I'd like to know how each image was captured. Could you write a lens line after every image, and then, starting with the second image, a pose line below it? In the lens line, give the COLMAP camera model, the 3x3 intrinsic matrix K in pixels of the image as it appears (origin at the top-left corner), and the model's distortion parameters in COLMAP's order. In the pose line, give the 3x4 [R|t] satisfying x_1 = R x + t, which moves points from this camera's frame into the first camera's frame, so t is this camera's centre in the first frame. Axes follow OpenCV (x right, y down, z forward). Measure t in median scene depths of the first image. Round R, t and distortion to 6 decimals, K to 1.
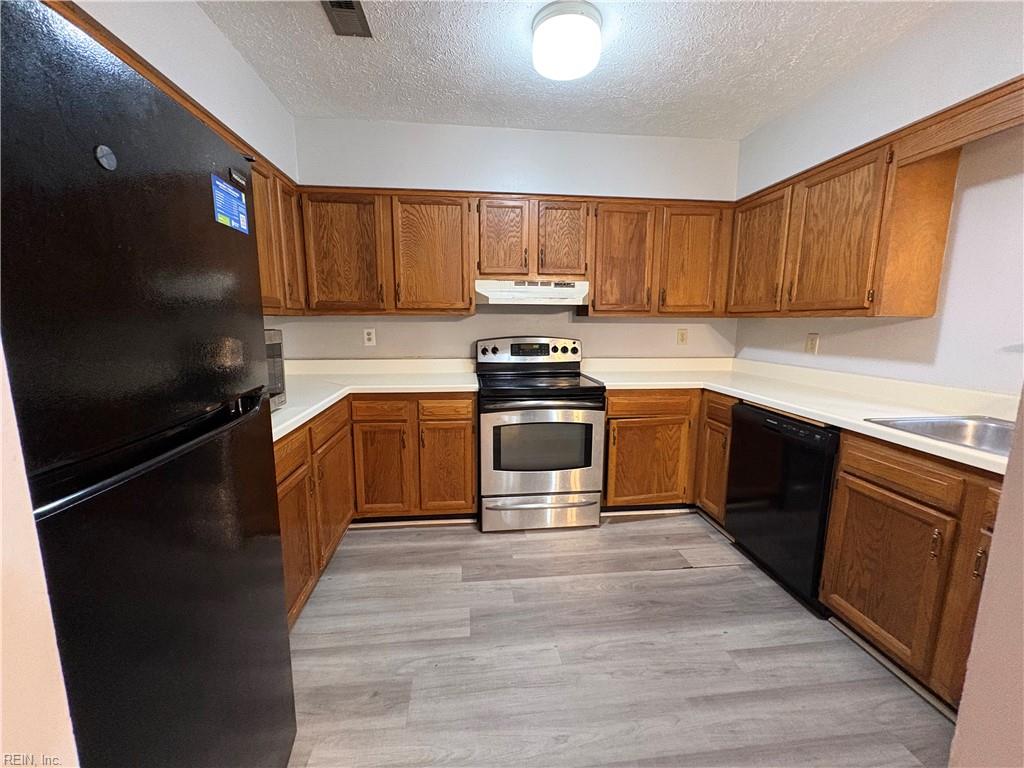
lens RADIAL K [[409.6, 0, 510.9], [0, 409.6, 384.6], [0, 0, 1]] dist [0.001718, -0.000187]
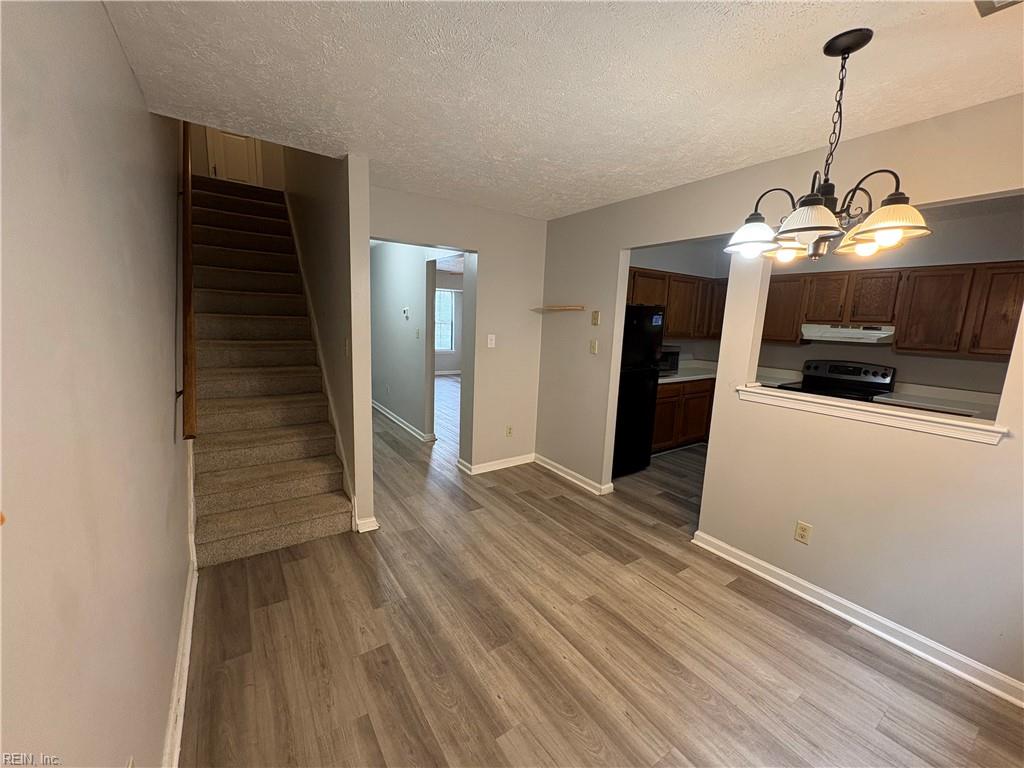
lens RADIAL K [[409.6, 0, 512.3], [0, 409.6, 381.0], [0, 0, 1]] dist [0.001718, -0.000187]
pose [[0.471025, 0.148033, -0.869610, 0.909329], [-0.169541, 0.982631, 0.075441, 0.051351], [0.865674, 0.111900, 0.487941, -0.875887]]
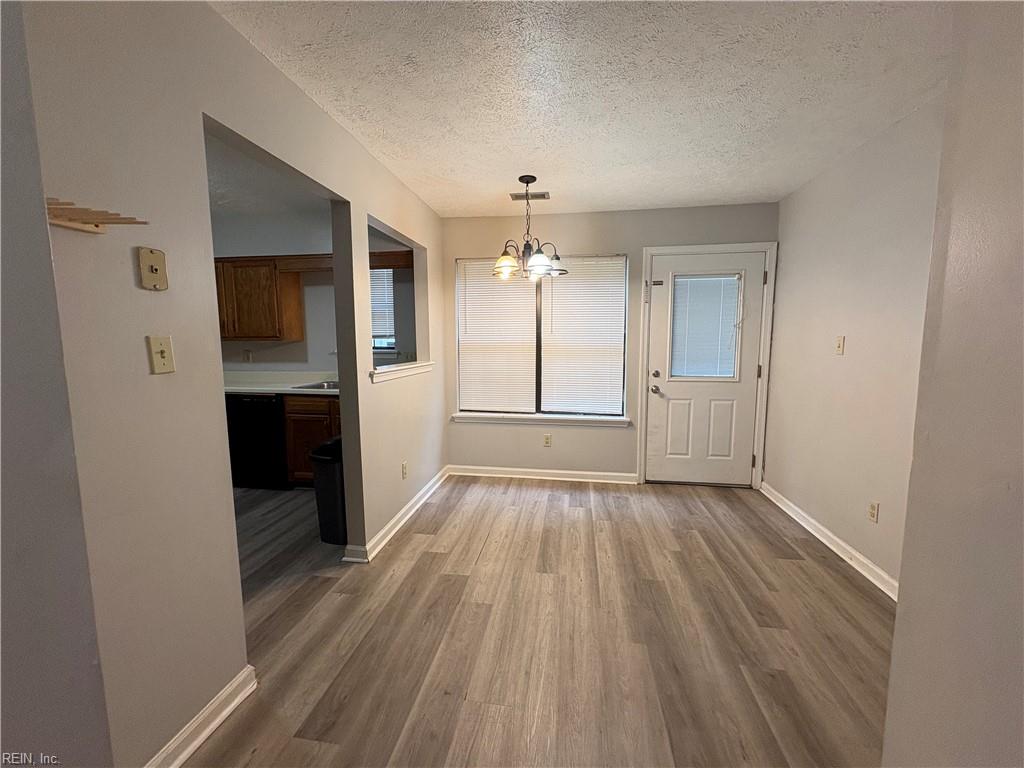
lens RADIAL K [[409.6, 0, 511.2], [0, 409.6, 384.1], [0, 0, 1]] dist [0.001718, -0.000187]
pose [[0.258901, -0.108729, 0.959765, -0.611333], [0.153974, 0.985584, 0.070119, 0.060020], [-0.953552, 0.129624, 0.271911, -0.469846]]
